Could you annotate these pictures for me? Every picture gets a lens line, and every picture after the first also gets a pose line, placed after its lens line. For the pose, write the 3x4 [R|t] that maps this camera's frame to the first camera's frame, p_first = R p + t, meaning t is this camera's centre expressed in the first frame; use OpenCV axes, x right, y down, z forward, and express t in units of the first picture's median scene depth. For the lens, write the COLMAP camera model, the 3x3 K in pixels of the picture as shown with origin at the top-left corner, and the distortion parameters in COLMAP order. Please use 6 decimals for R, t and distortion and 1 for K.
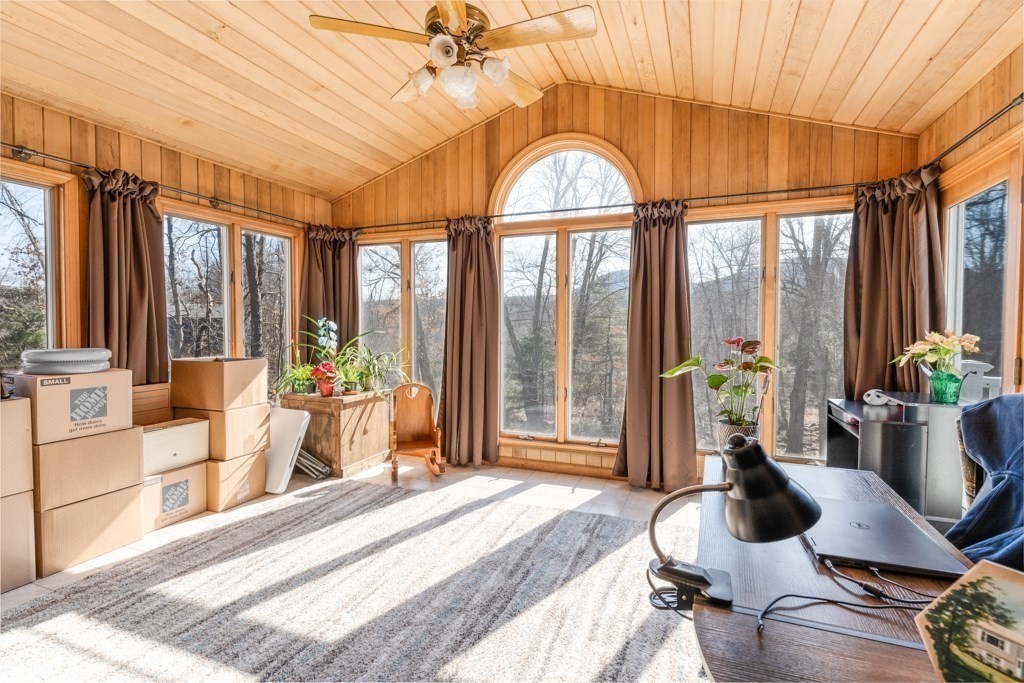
lens RADIAL K [[489.2, 0, 507.9], [0, 489.2, 338.5], [0, 0, 1]] dist [0.001114, 0.000166]
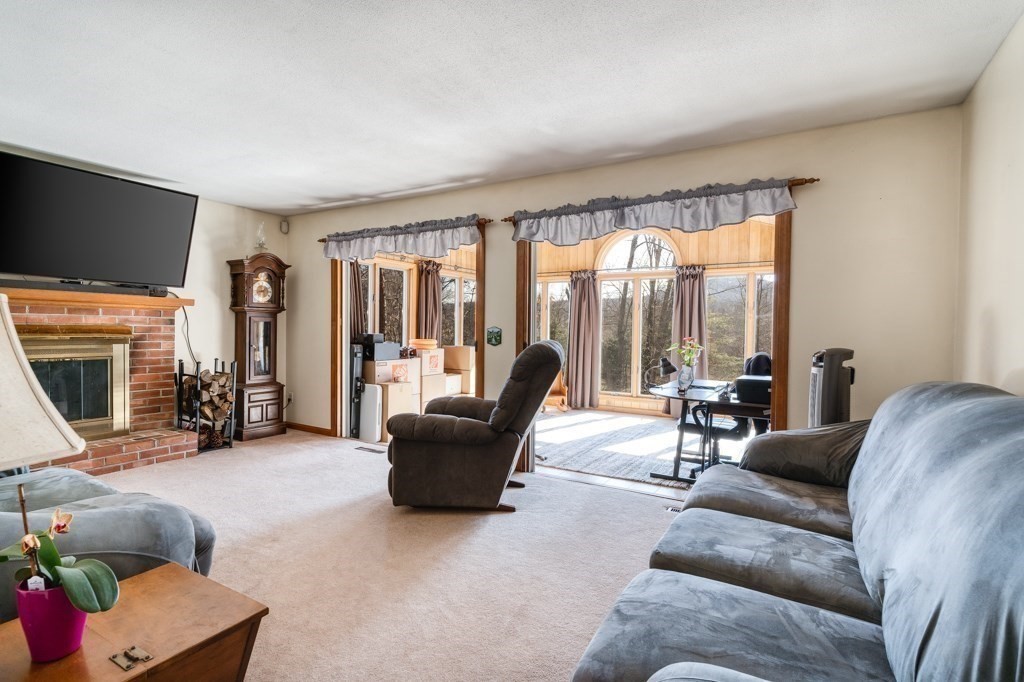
lens RADIAL K [[489.2, 0, 507.9], [0, 489.2, 338.0], [0, 0, 1]] dist [0.001114, 0.000166]
pose [[0.985243, 0.015400, -0.170466, -0.049503], [-0.016078, 0.999867, -0.002592, 0.010069], [0.170403, 0.005295, 0.985360, -0.930869]]
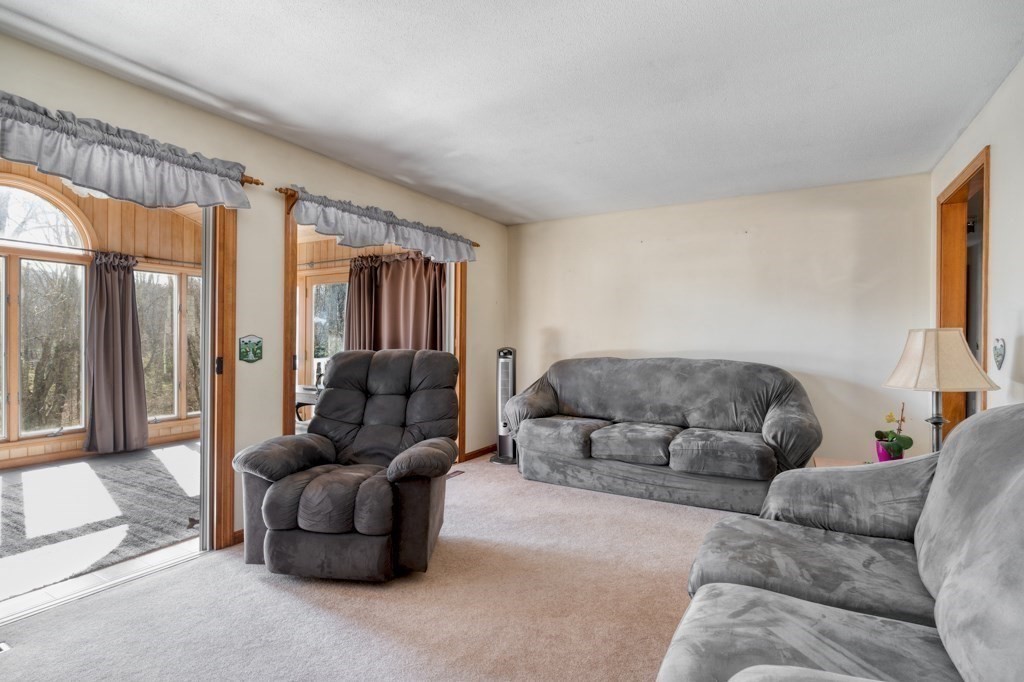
lens RADIAL K [[518.8, 0, 498.0], [0, 518.8, 337.7], [0, 0, 1]] dist [0.003260, 0.000849]
pose [[0.177499, 0.007716, 0.984091, -0.992607], [0.014039, 0.999848, -0.010372, -0.000012], [-0.984021, 0.015657, 0.177364, -0.372859]]
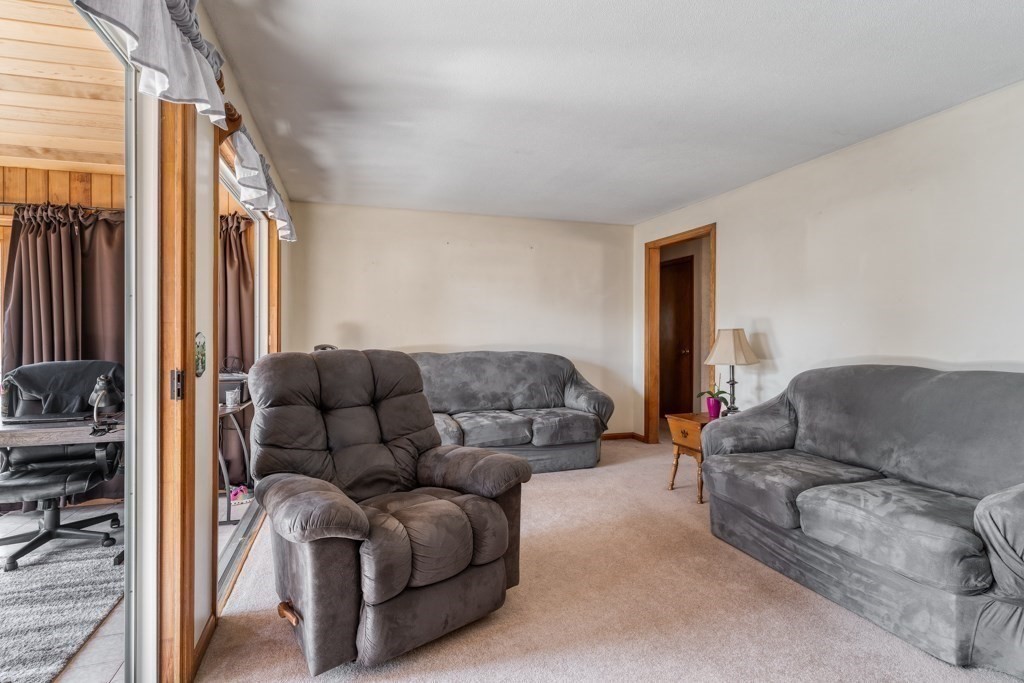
lens RADIAL K [[518.8, 0, 498.0], [0, 518.8, 338.2], [0, 0, 1]] dist [0.003260, 0.000849]
pose [[-0.612099, -0.003735, 0.790772, -0.835618], [0.016941, 0.999697, 0.017834, -0.016763], [-0.790600, 0.024312, -0.611850, 0.226822]]
